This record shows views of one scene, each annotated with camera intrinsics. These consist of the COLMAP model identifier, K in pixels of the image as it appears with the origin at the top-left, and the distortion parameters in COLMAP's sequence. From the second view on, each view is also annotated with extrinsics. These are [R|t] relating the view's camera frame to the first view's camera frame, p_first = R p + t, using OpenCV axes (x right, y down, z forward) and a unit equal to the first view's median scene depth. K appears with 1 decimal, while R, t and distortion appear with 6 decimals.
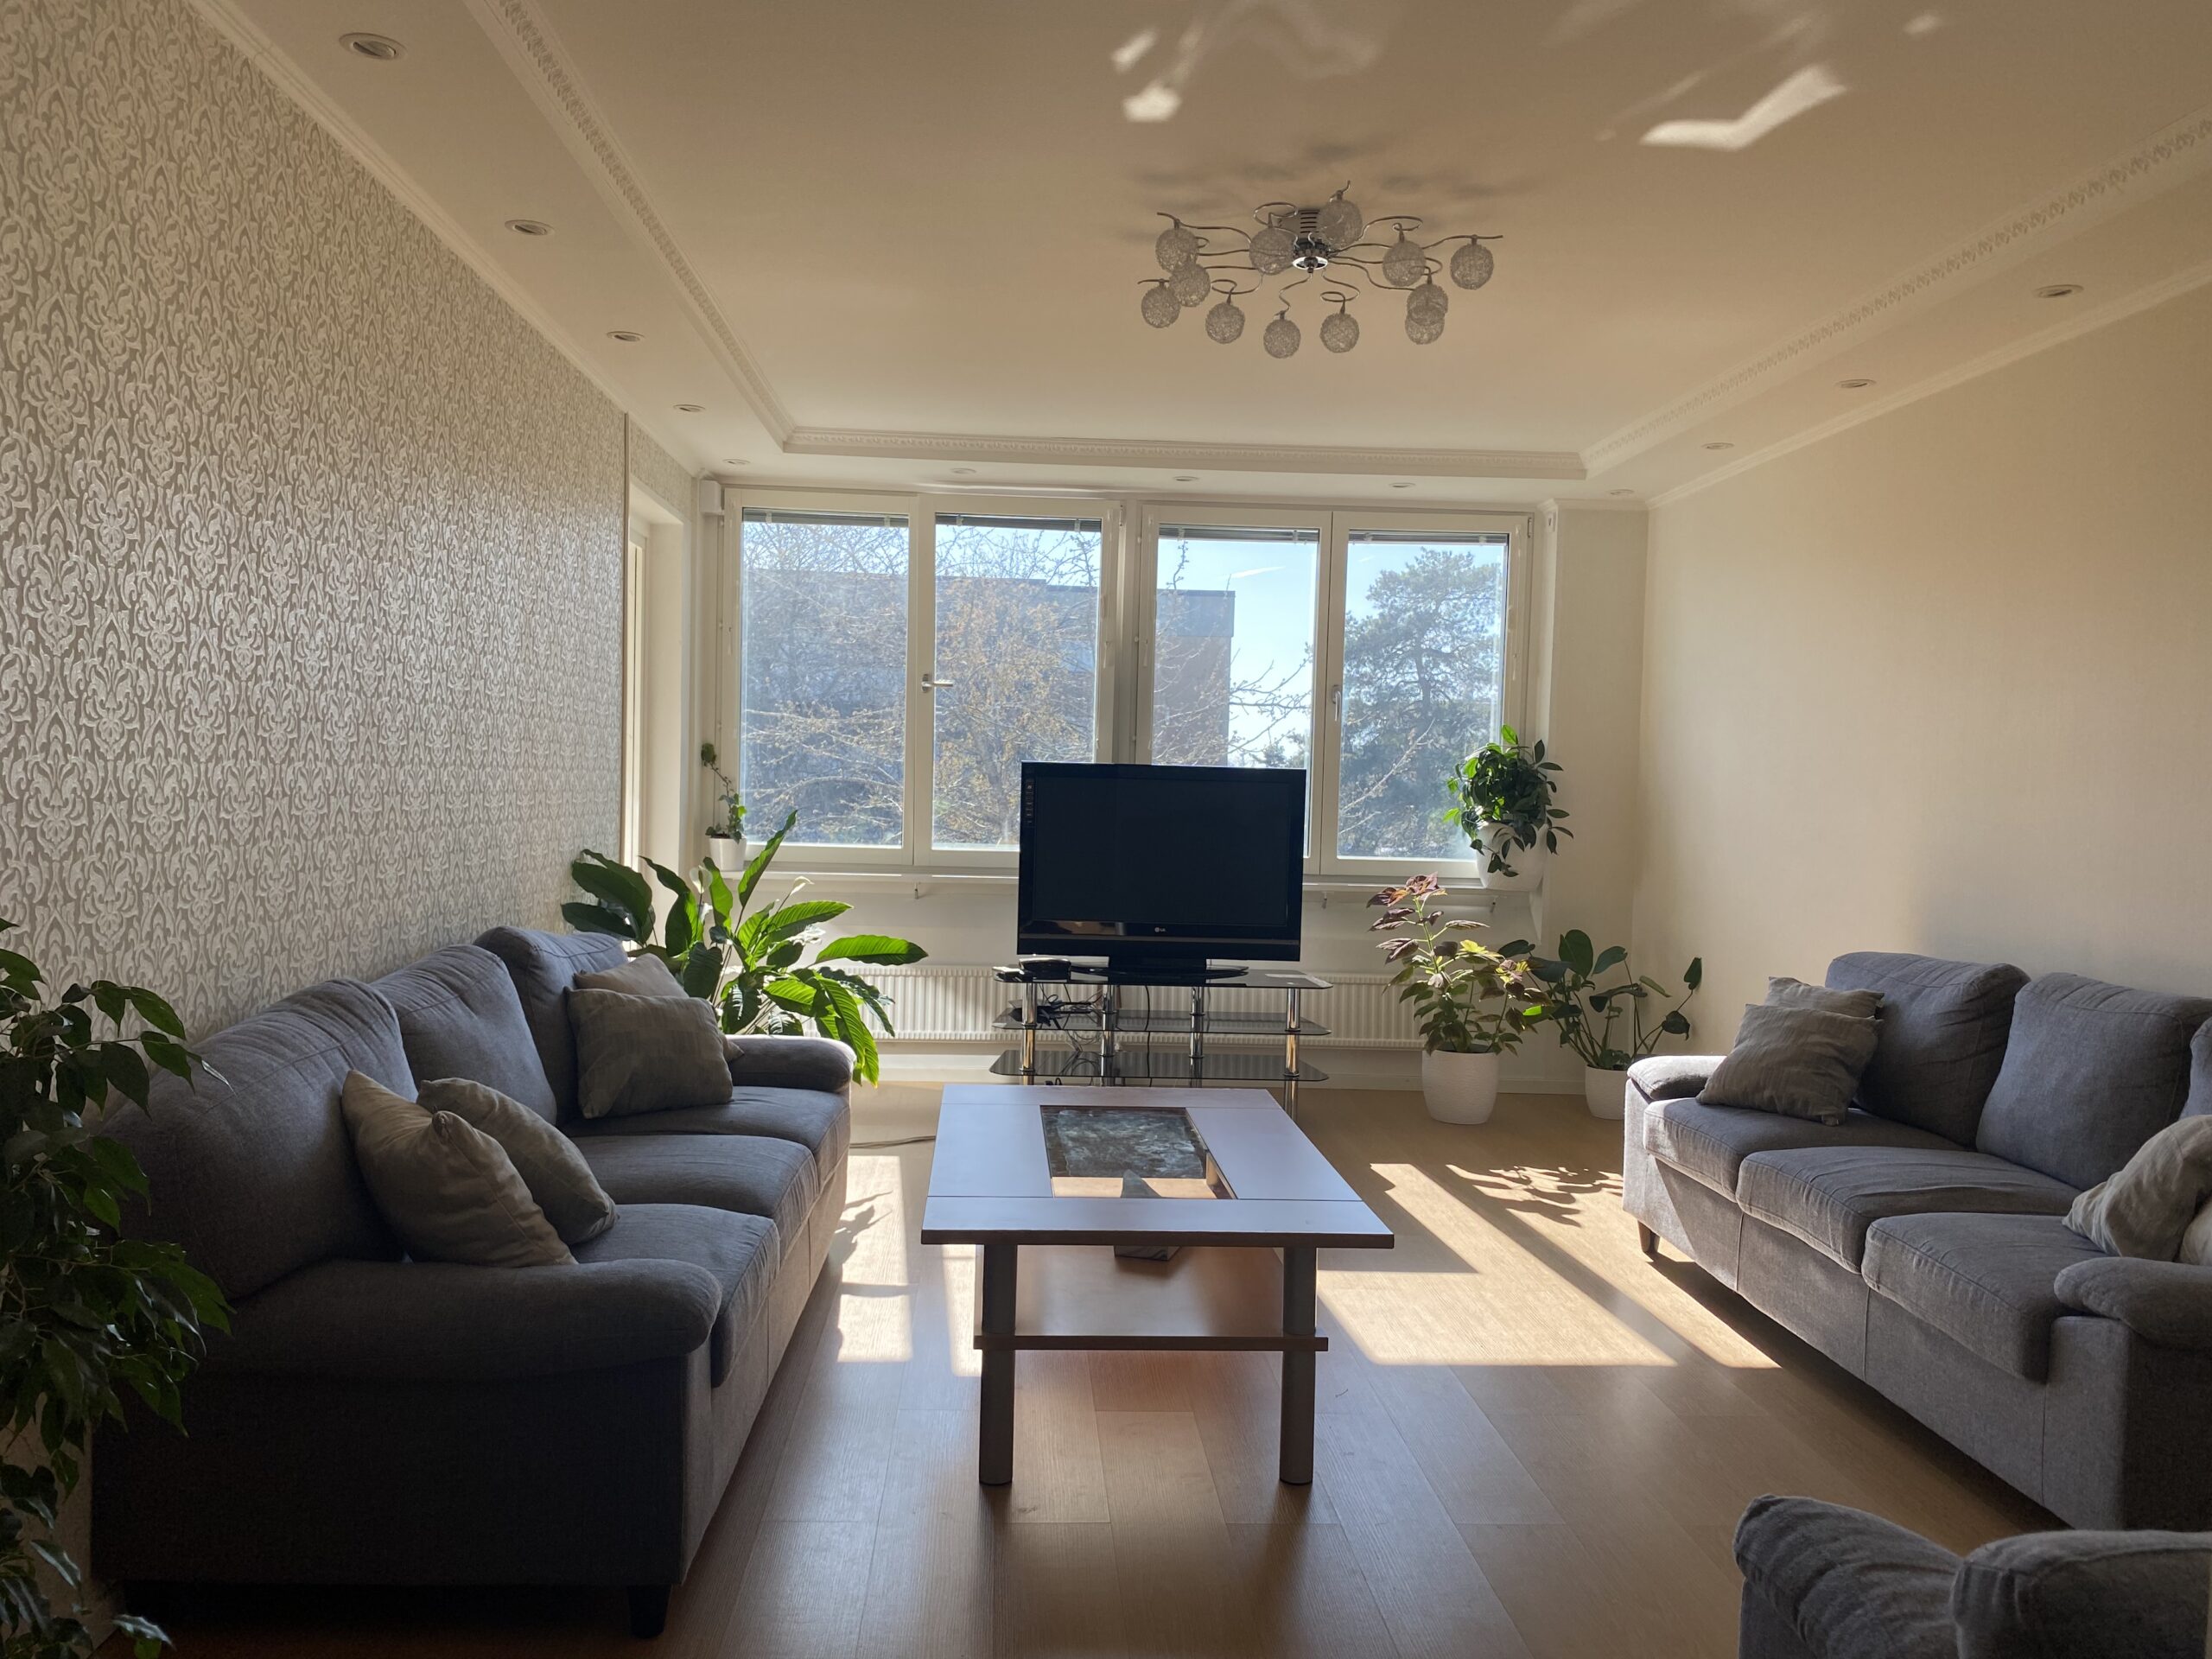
lens RADIAL K [[1705.9, 0, 1105.1], [0, 1705.9, 770.1], [0, 0, 1]] dist [0.095461, -0.131810]
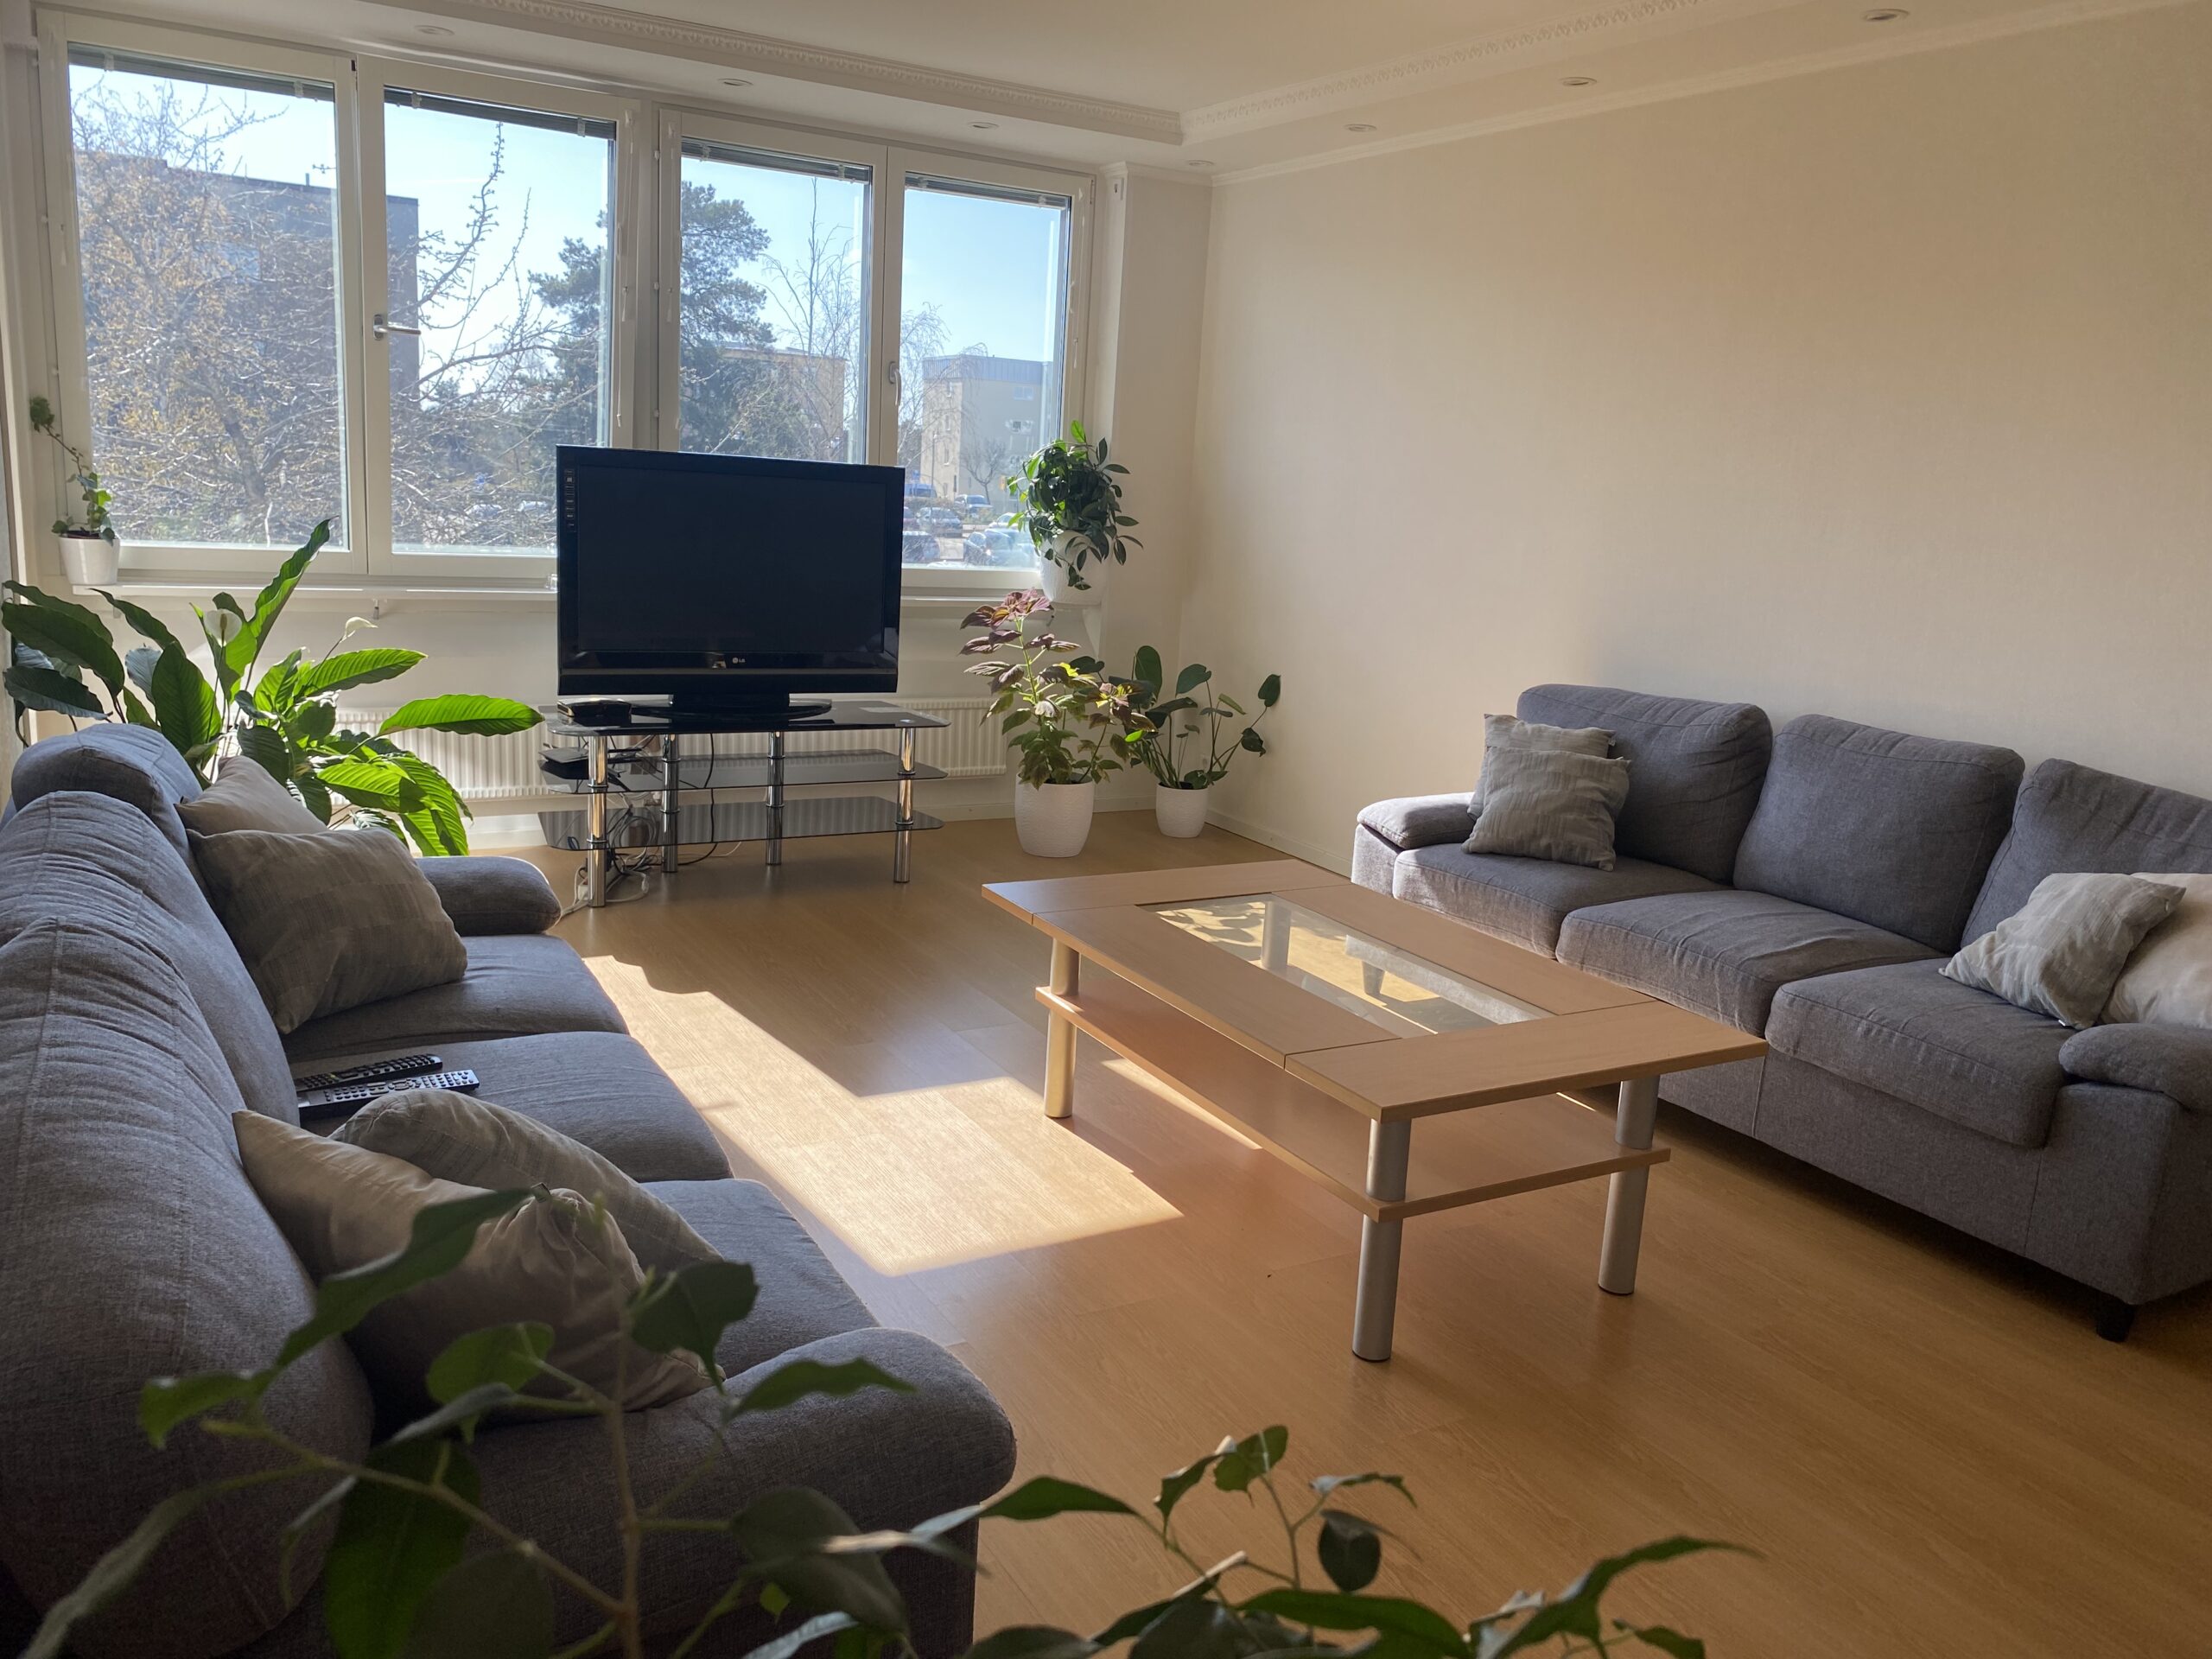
lens RADIAL K [[1705.9, 0, 1105.1], [0, 1705.9, 770.1], [0, 0, 1]] dist [0.095461, -0.131810]
pose [[0.885696, -0.053665, 0.461154, -0.197802], [-0.040143, 0.980725, 0.191226, -0.020689], [-0.462527, -0.187880, 0.866470, 0.188450]]
